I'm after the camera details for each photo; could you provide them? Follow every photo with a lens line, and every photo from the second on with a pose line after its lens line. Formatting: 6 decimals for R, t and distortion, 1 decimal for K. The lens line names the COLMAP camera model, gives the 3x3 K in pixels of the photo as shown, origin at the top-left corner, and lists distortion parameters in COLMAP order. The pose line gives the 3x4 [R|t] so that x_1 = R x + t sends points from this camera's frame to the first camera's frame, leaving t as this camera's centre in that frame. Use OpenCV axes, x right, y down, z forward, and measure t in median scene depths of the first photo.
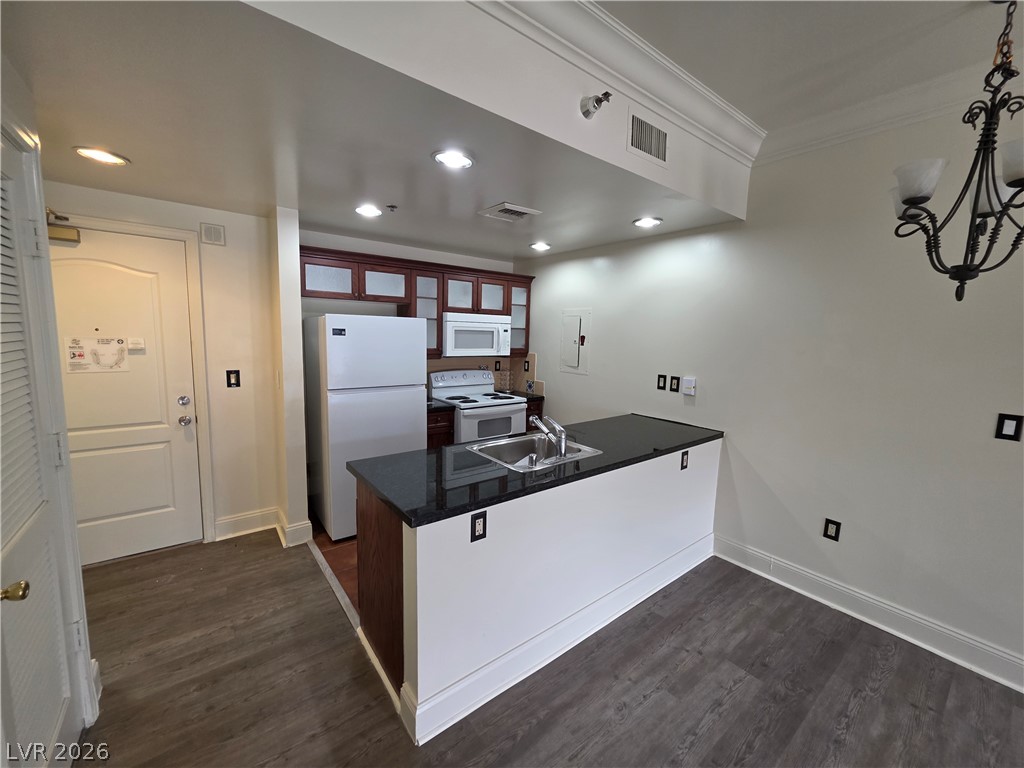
lens RADIAL K [[410.0, 0, 516.7], [0, 410.0, 381.5], [0, 0, 1]] dist [0.002418, 0.000013]
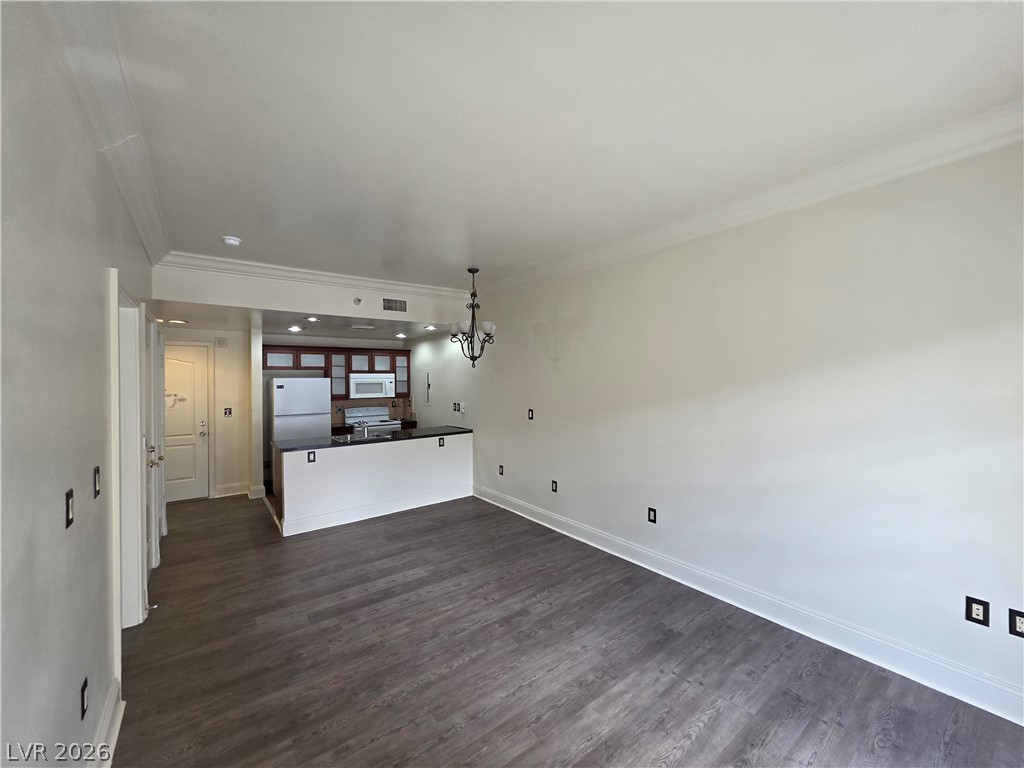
lens RADIAL K [[410.0, 0, 516.7], [0, 410.0, 381.5], [0, 0, 1]] dist [0.002418, 0.000013]
pose [[0.999142, -0.038699, -0.014759, 0.732380], [0.036698, 0.992371, -0.117698, 0.128751], [0.019201, 0.117056, 0.992940, -0.951760]]
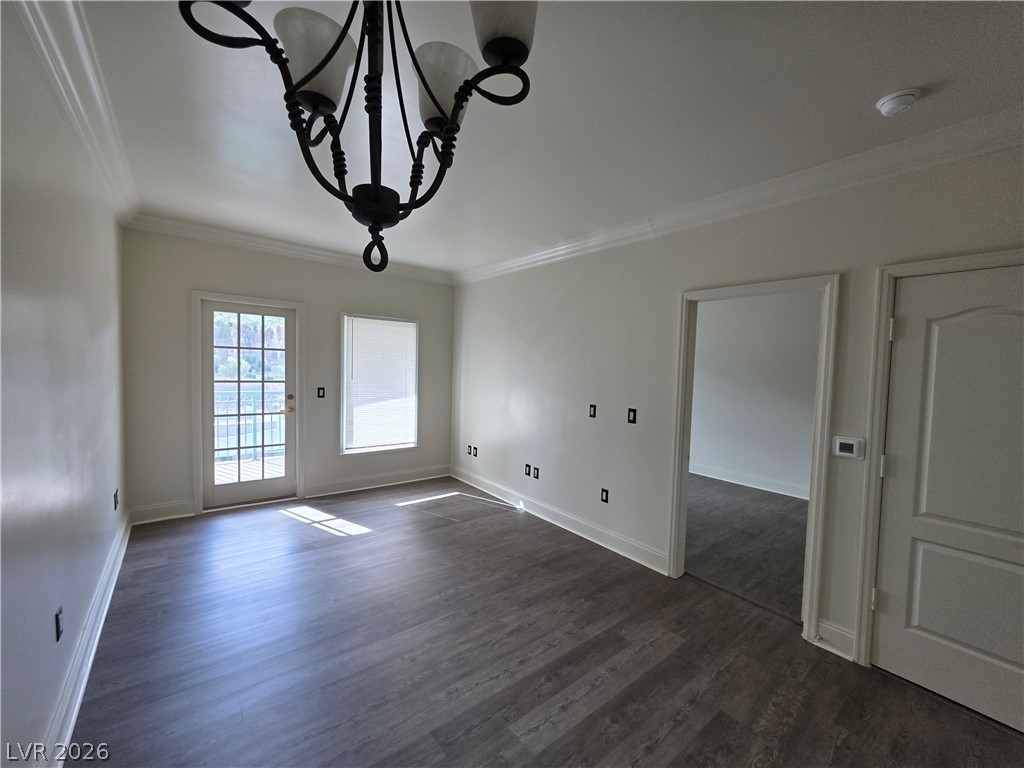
lens RADIAL K [[410.0, 0, 516.7], [0, 410.0, 381.5], [0, 0, 1]] dist [0.002418, 0.000013]
pose [[-0.998036, -0.060787, -0.015147, 0.477195], [-0.062444, 0.984686, 0.162769, -0.084271], [0.005020, 0.163395, -0.986548, 0.756132]]
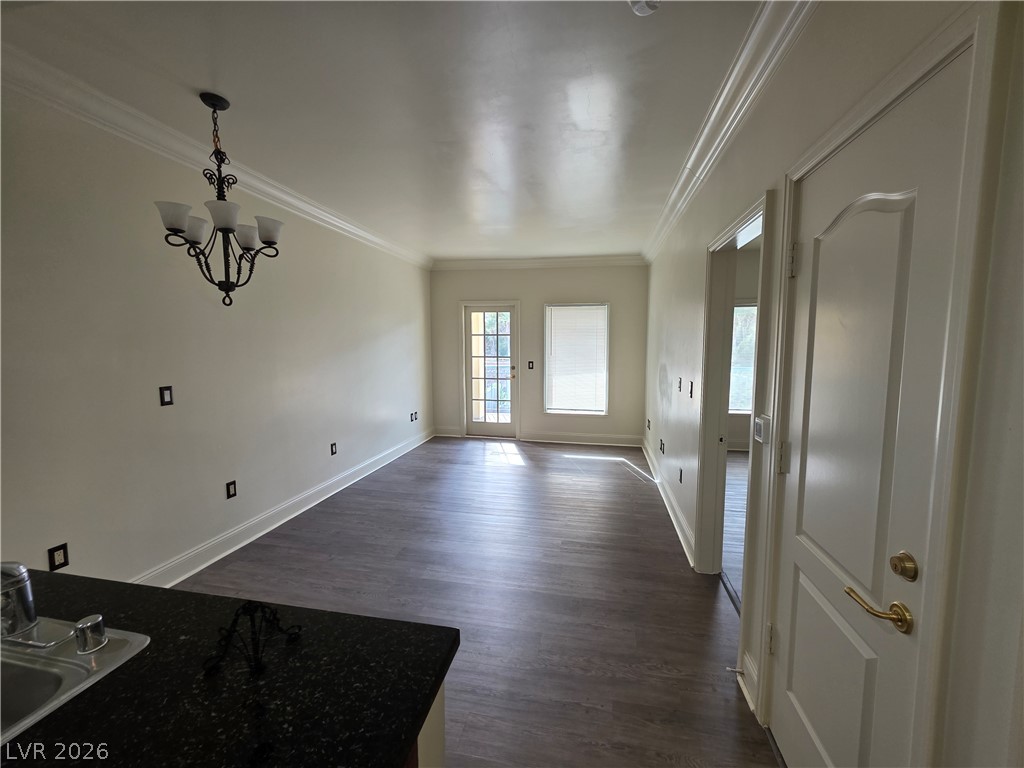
lens RADIAL K [[410.0, 0, 516.7], [0, 410.0, 381.5], [0, 0, 1]] dist [0.002418, 0.000013]
pose [[-0.647820, -0.098884, 0.755348, -0.368466], [0.073976, 0.978688, 0.191566, -0.069929], [-0.758193, 0.179978, -0.626699, 0.612629]]
